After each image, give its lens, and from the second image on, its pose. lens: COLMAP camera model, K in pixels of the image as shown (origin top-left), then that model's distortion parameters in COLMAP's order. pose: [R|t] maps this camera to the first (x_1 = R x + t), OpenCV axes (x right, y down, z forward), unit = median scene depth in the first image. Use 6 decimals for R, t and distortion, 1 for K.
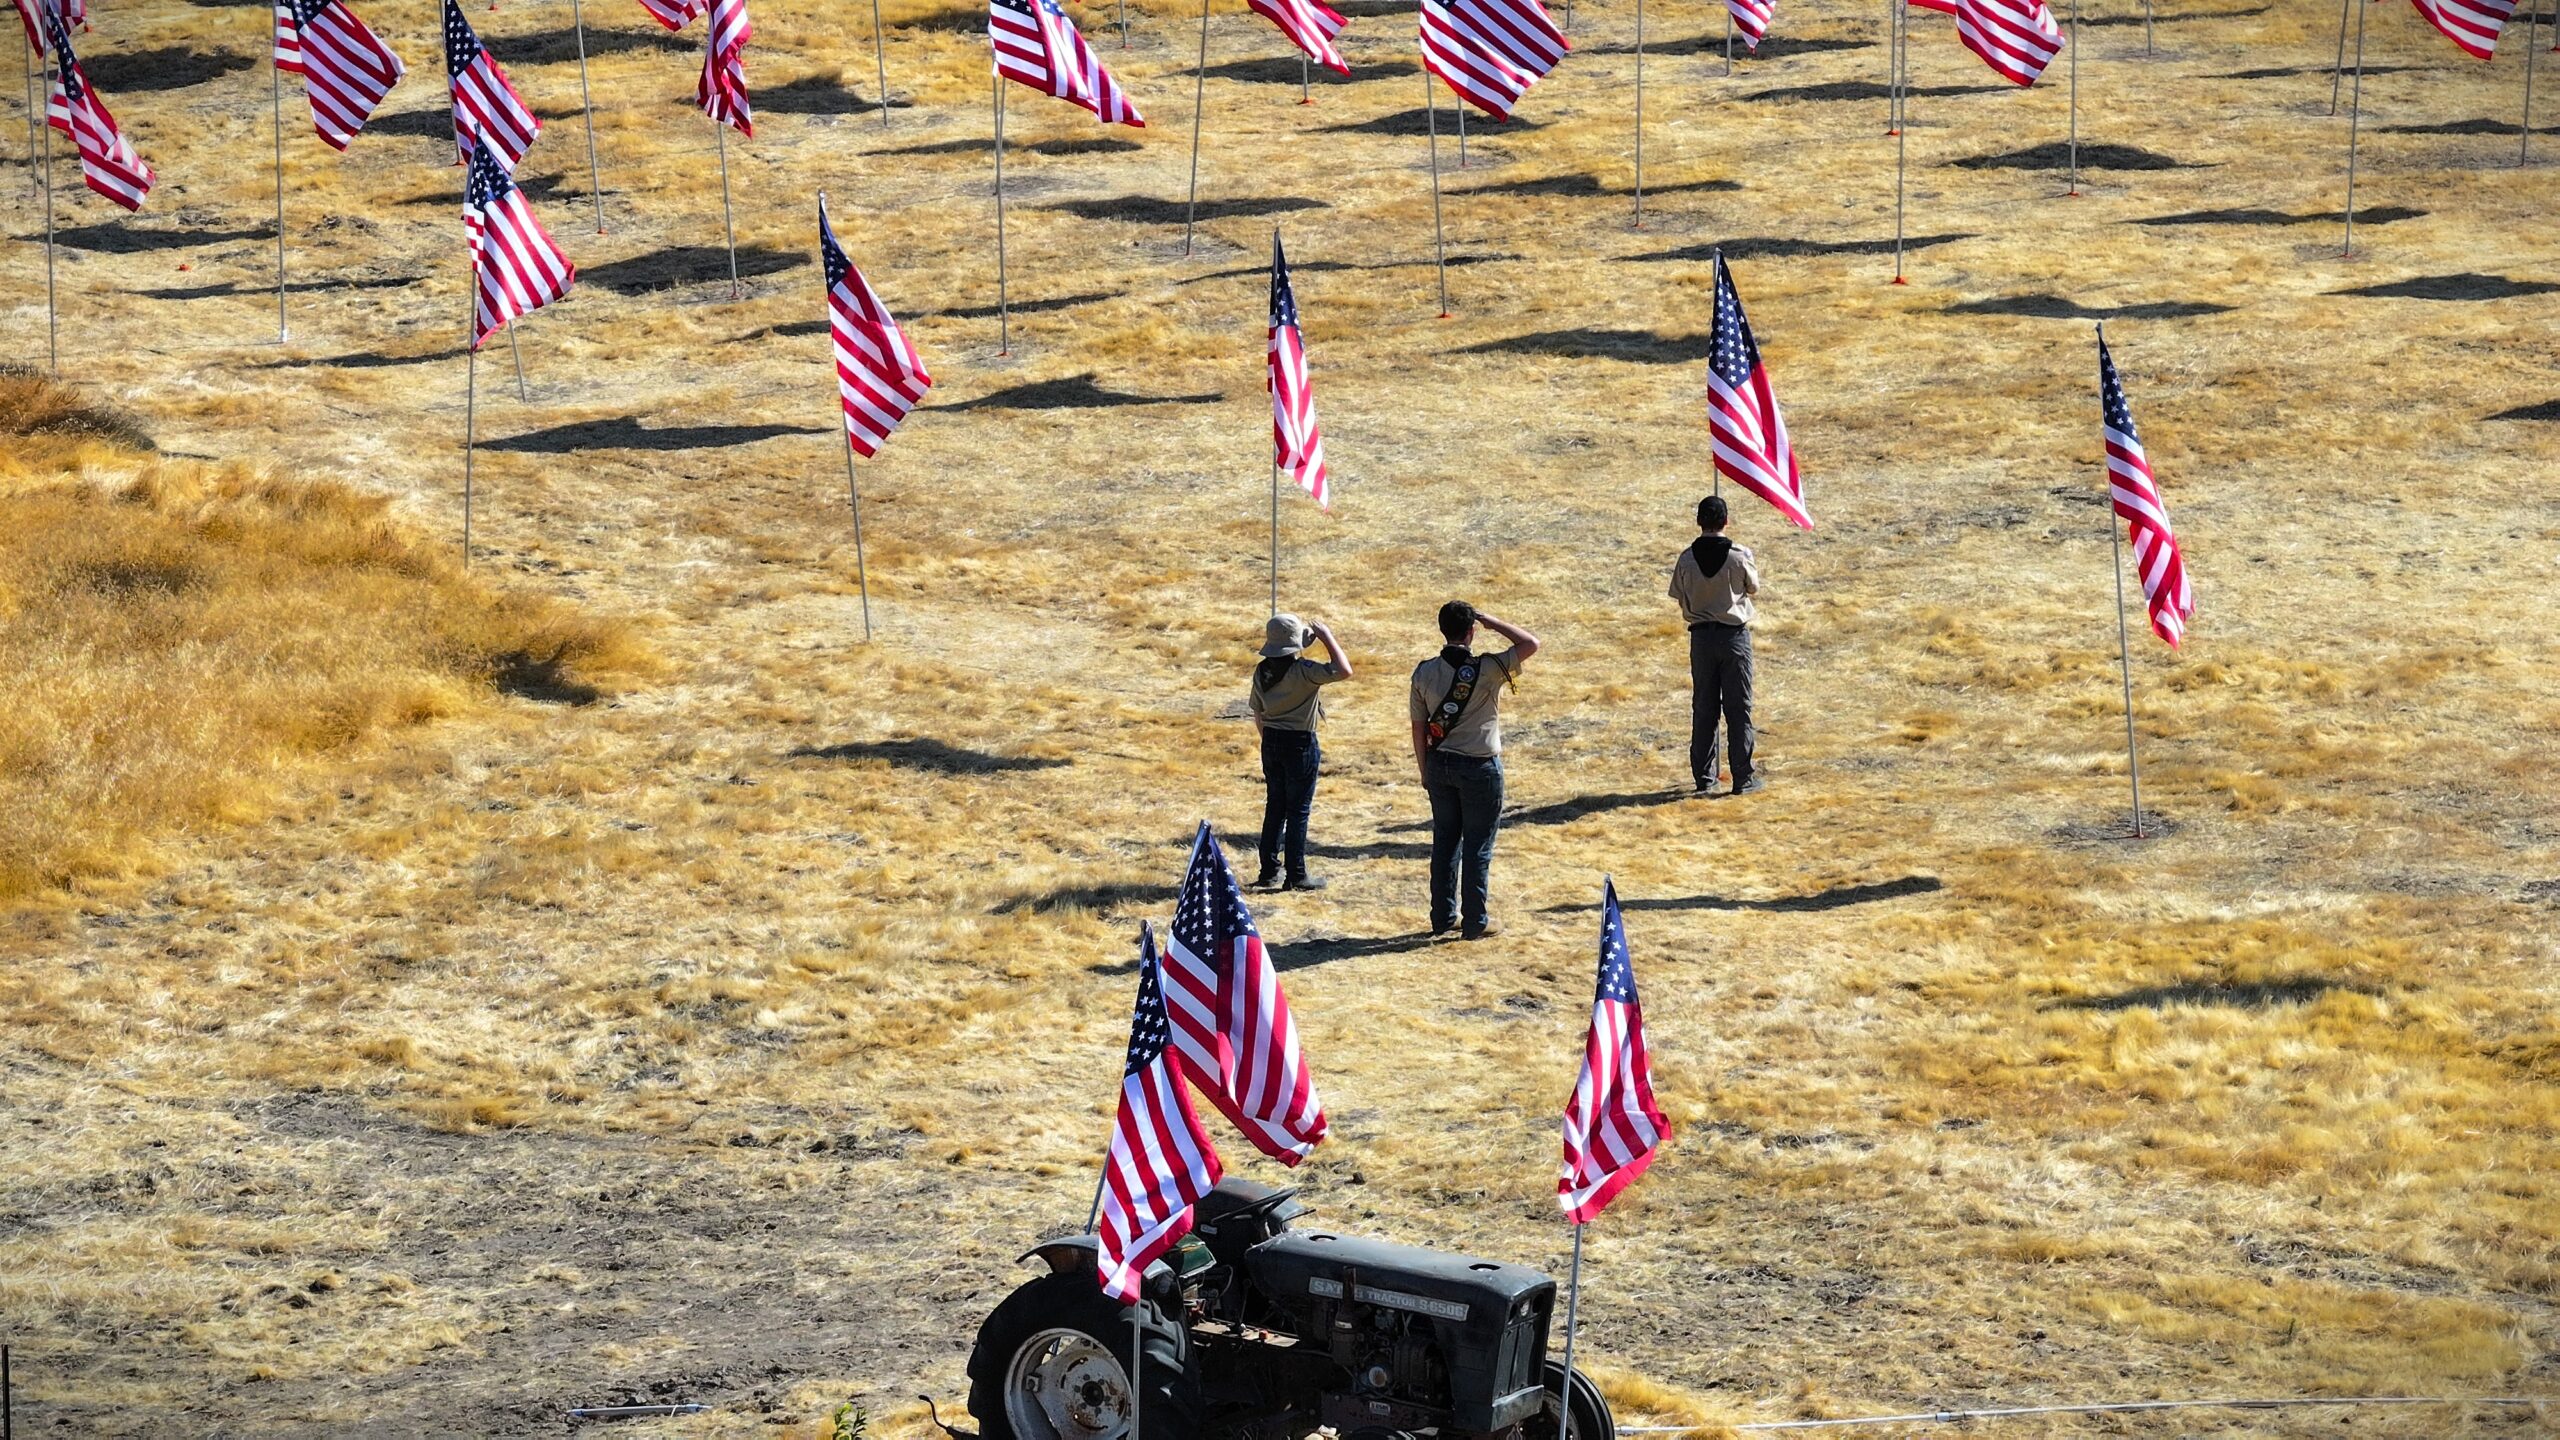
lens RADIAL K [[12491.5, 0, 1278.1], [0, 12491.5, 720.6], [0, 0, 1]] dist [-0.191159, 0.000000]
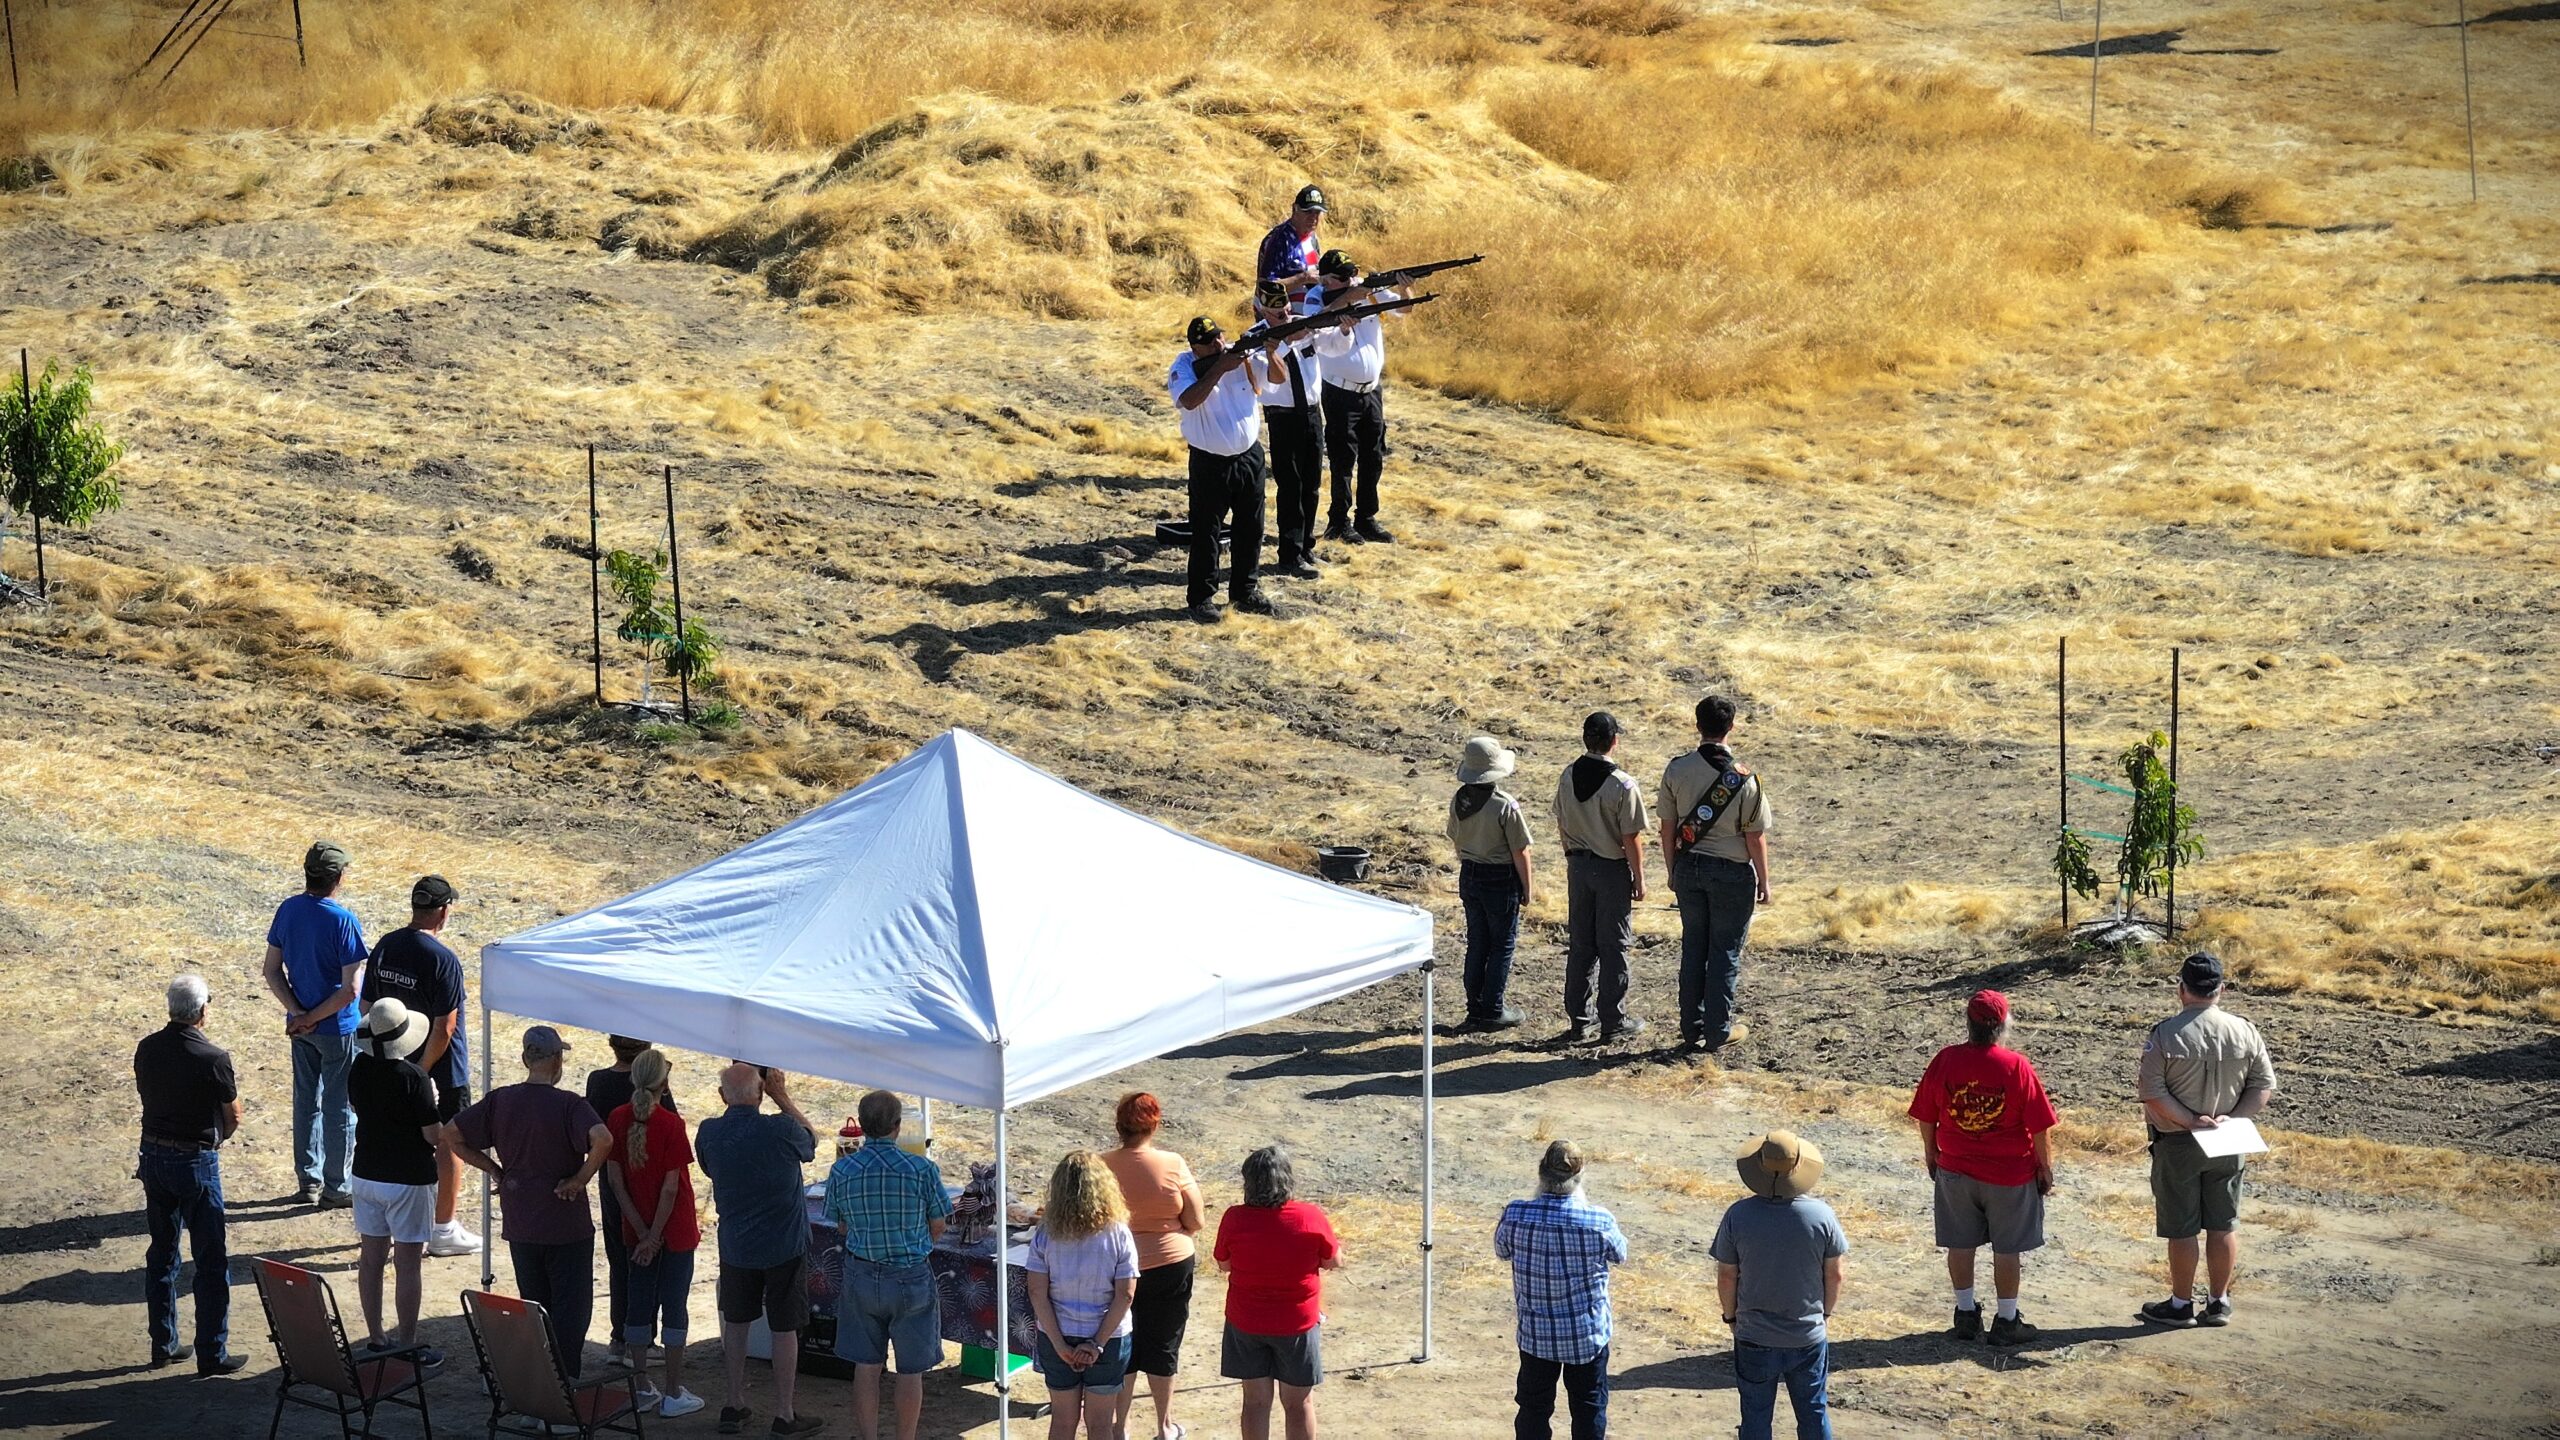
lens RADIAL K [[12491.5, 0, 1285.1], [0, 12491.5, 718.5], [0, 0, 1]] dist [-0.191159, 0.000000]
pose [[0.999782, 0.010099, -0.018287, -0.134908], [-0.010080, 0.999949, 0.001144, 0.045761], [0.018298, -0.000960, 0.999832, -0.163638]]
